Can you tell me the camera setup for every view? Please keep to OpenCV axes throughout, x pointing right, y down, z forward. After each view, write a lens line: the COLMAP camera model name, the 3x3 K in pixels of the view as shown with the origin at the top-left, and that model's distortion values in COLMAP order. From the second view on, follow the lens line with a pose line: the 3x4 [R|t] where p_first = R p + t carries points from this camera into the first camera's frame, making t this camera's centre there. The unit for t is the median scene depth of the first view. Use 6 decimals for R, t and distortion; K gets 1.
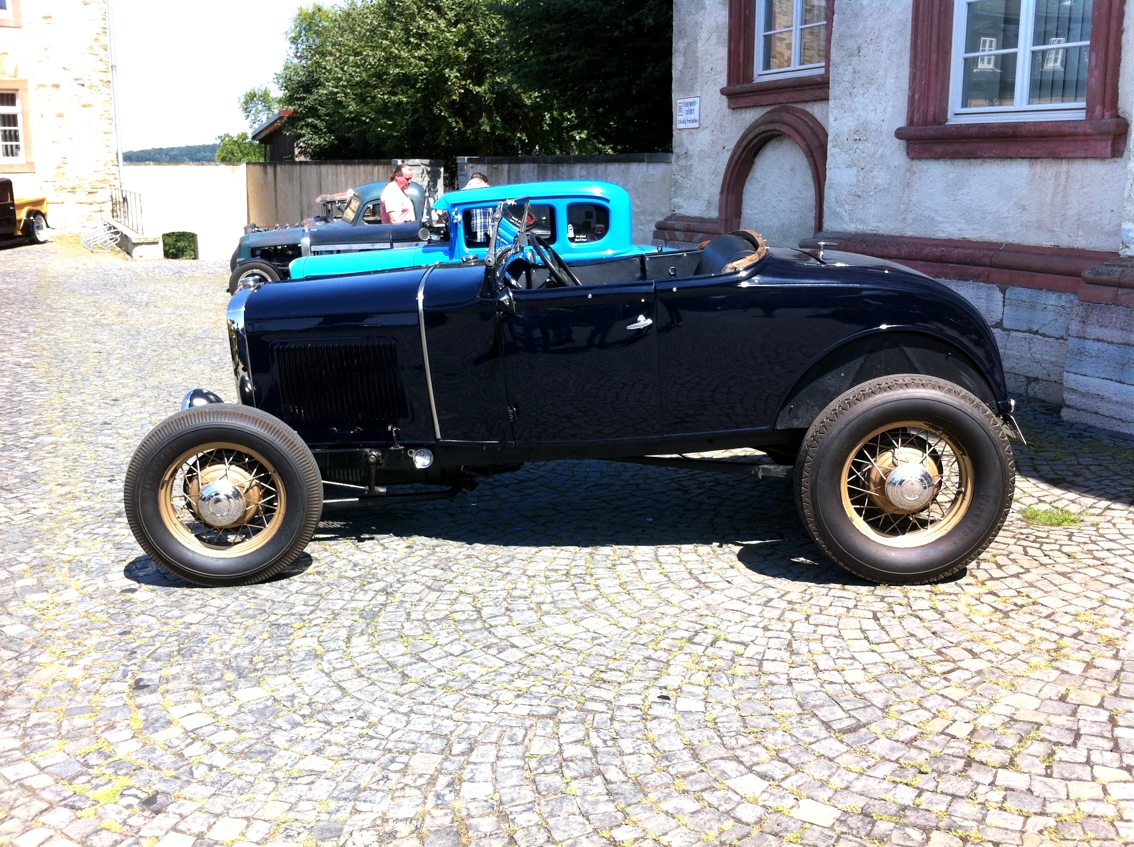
lens RADIAL K [[1133.7, 0, 570.8], [0, 1133.7, 426.2], [0, 0, 1]] dist [0.121069, -0.381505]
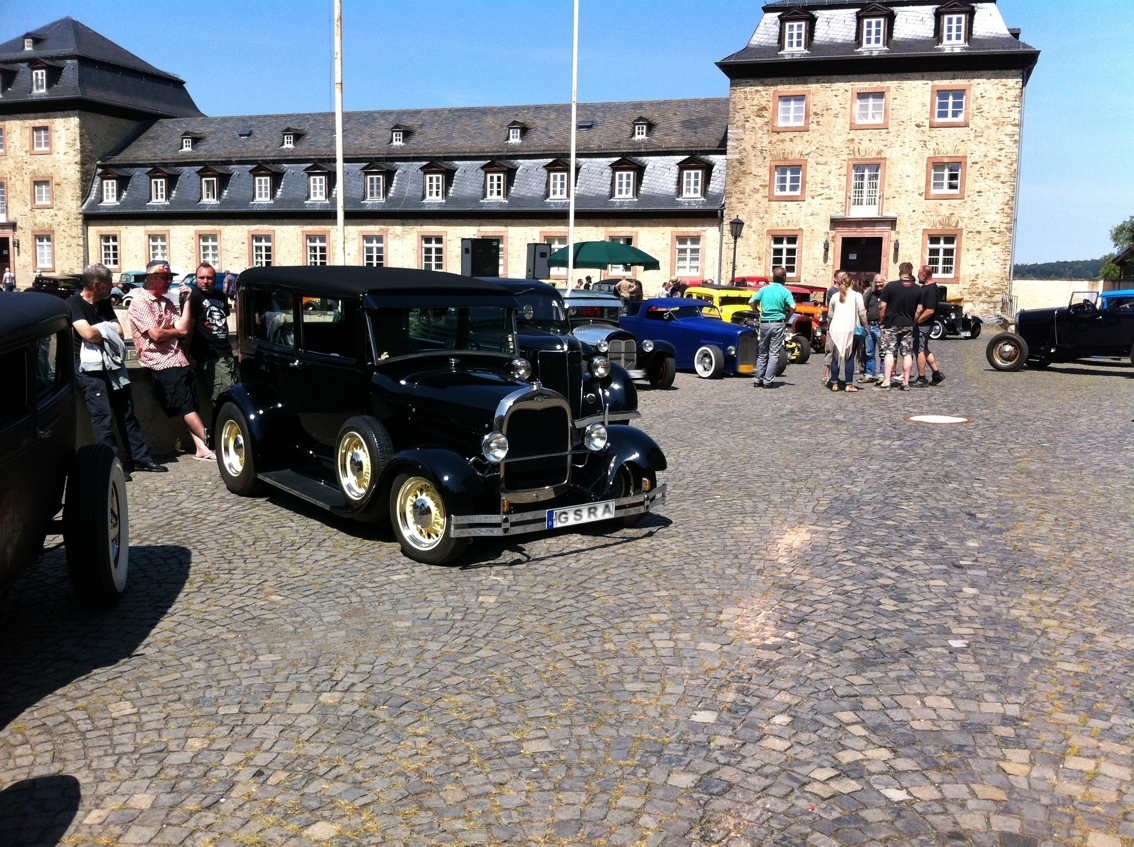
lens RADIAL K [[940.3, 0, 567.0], [0, 940.3, 423.5], [0, 0, 1]] dist [0.057486, -0.153324]
pose [[0.690979, 0.120758, -0.712717, 0.156692], [-0.169404, 0.985543, 0.002746, 0.079009], [0.702745, 0.118840, 0.701446, -0.374913]]
